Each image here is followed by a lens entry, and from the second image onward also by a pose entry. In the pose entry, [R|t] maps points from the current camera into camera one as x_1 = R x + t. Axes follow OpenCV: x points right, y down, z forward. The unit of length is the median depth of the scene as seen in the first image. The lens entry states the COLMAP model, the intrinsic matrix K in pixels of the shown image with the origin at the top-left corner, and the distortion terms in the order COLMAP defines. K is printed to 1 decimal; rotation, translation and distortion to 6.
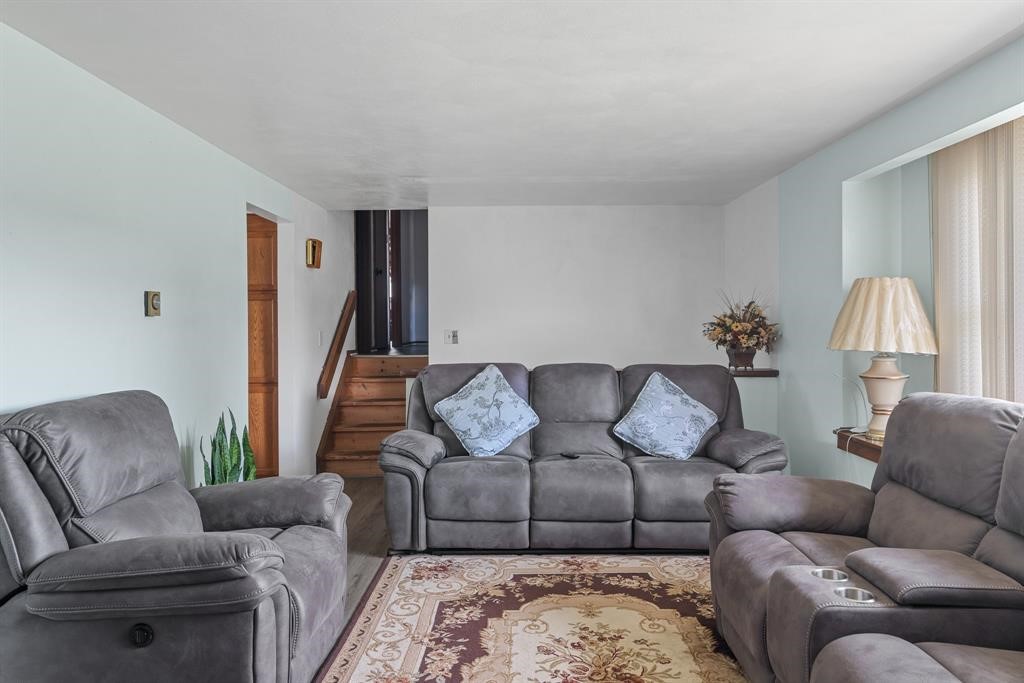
lens RADIAL K [[699.7, 0, 511.9], [0, 699.7, 320.9], [0, 0, 1]] dist [-0.001663, 0.001516]
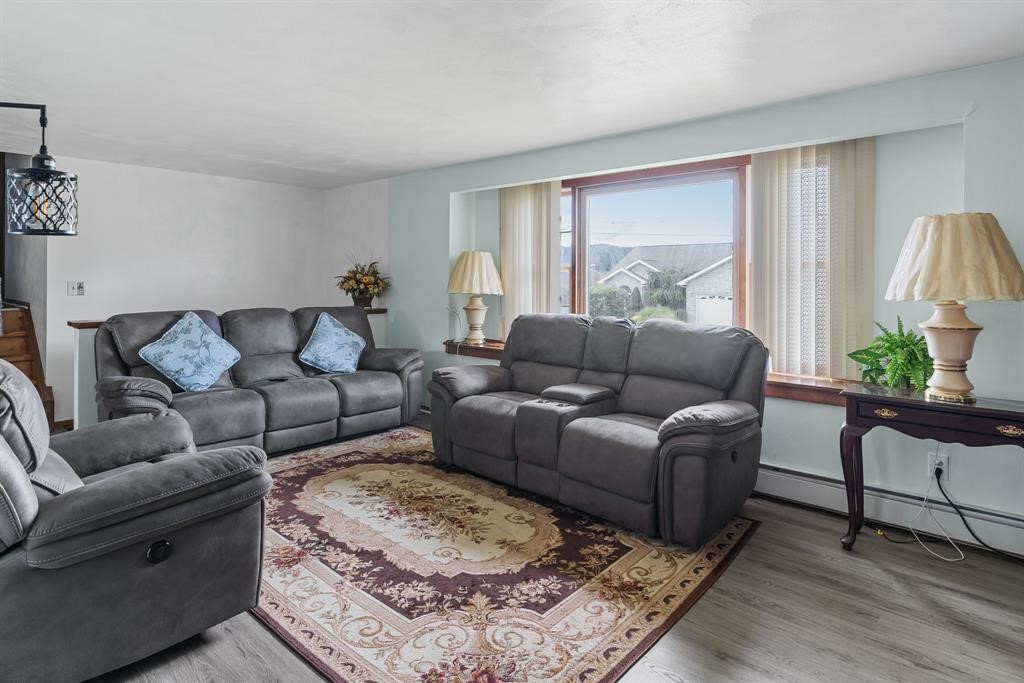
lens RADIAL K [[580.1, 0, 508.9], [0, 580.1, 278.9], [0, 0, 1]] dist [0.000836, 0.000756]
pose [[0.659366, 0.005497, 0.751802, -0.470083], [-0.009273, 0.999957, 0.000821, 0.004174], [-0.751765, -0.007513, 0.659388, -0.015163]]
